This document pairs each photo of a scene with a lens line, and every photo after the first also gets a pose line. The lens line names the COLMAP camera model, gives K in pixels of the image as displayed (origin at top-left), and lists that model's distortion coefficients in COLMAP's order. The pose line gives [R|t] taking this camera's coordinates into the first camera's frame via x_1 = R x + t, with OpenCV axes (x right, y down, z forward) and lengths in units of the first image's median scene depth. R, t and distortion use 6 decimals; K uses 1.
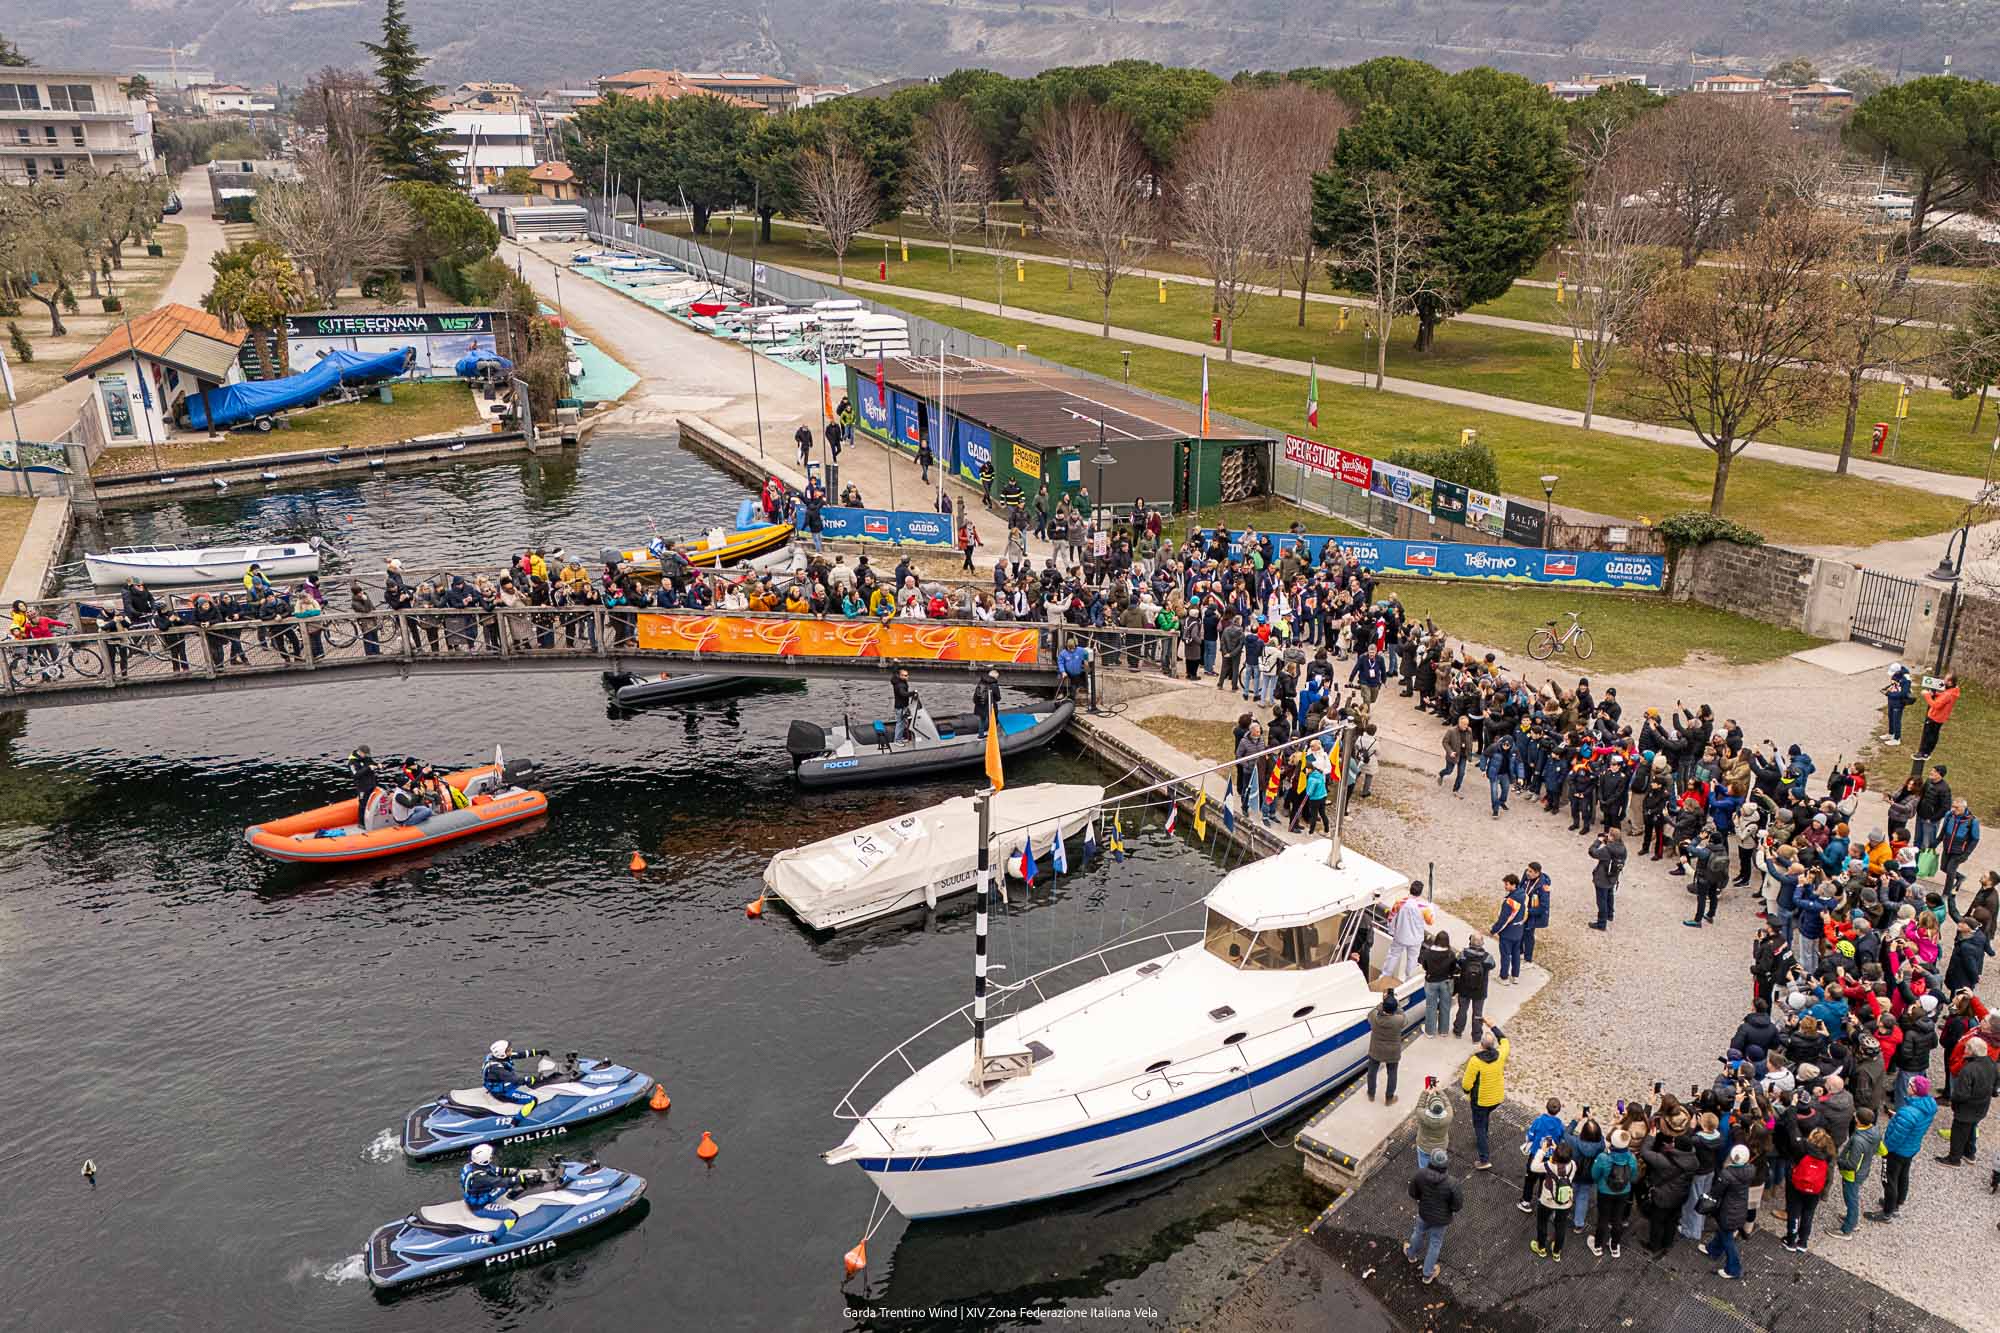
lens RADIAL K [[1674.9, 0, 1004.3], [0, 1674.9, 692.4], [0, 0, 1]] dist [-0.000428, -0.049632]
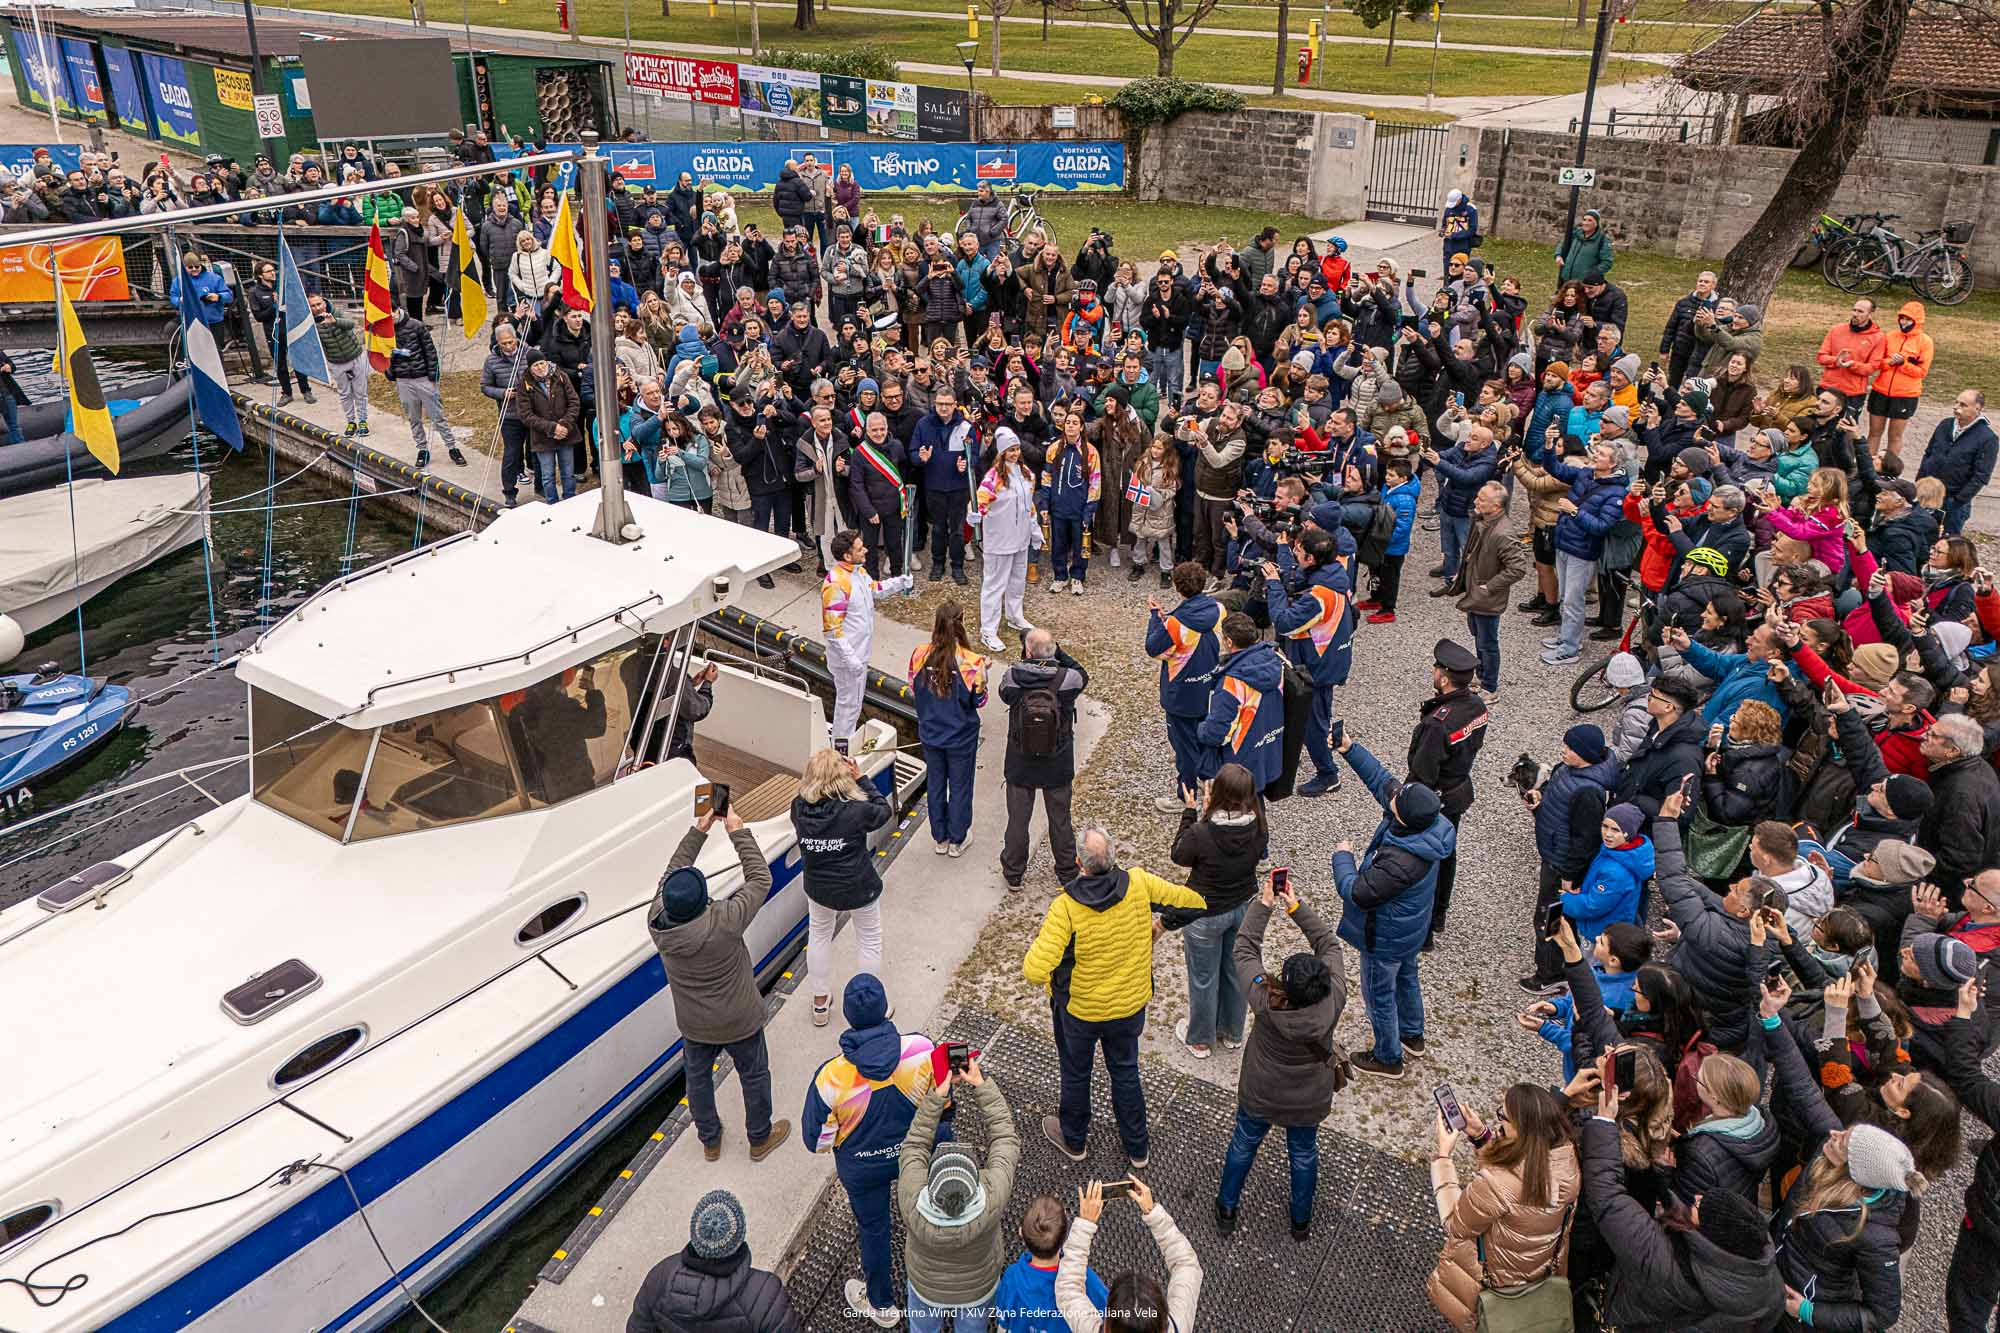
lens RADIAL K [[1674.9, 0, 1004.3], [0, 1674.9, 692.4], [0, 0, 1]] dist [-0.000428, -0.049632]
pose [[0.940081, -0.159001, 0.301605, 0.073859], [0.117540, 0.981510, 0.151069, 0.042644], [-0.320049, -0.106566, 0.941389, 0.273584]]
